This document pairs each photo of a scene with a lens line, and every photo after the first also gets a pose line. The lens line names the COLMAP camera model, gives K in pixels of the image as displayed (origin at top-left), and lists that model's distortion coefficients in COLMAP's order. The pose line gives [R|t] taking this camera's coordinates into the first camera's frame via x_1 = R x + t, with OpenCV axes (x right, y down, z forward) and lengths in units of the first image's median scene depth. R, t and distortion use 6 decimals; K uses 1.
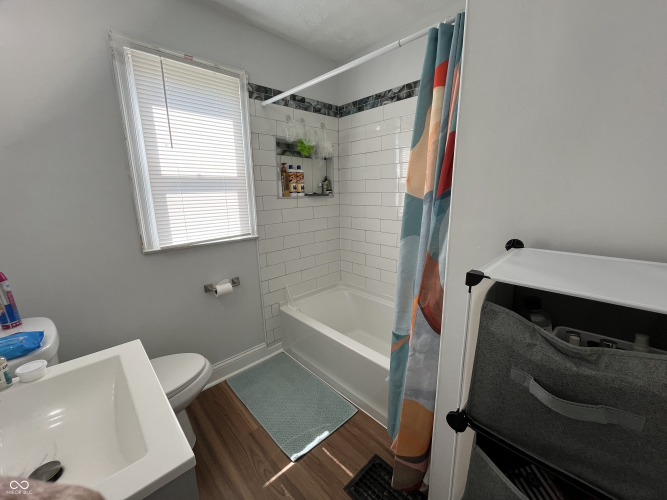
lens RADIAL K [[269.7, 0, 336.5], [0, 269.7, 252.5], [0, 0, 1]] dist [-0.002203, -0.001131]
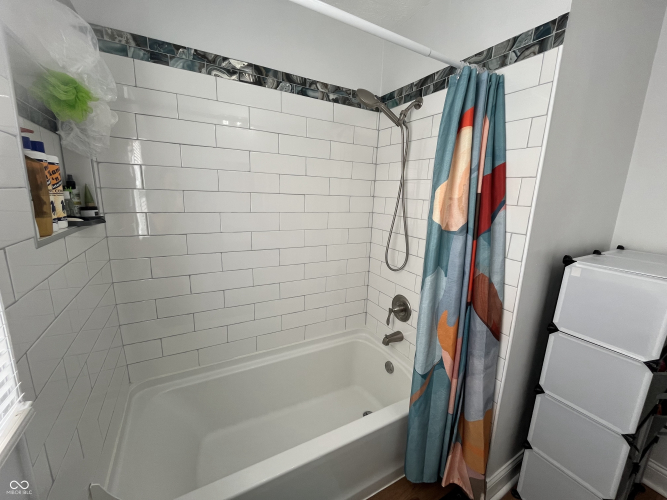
lens RADIAL K [[269.7, 0, 334.4], [0, 269.7, 248.6], [0, 0, 1]] dist [-0.002203, -0.001131]
pose [[0.265018, -0.165052, 0.950012, -0.404573], [0.177064, 0.976818, 0.120315, -0.172670], [-0.947847, 0.136328, 0.288099, 0.589692]]
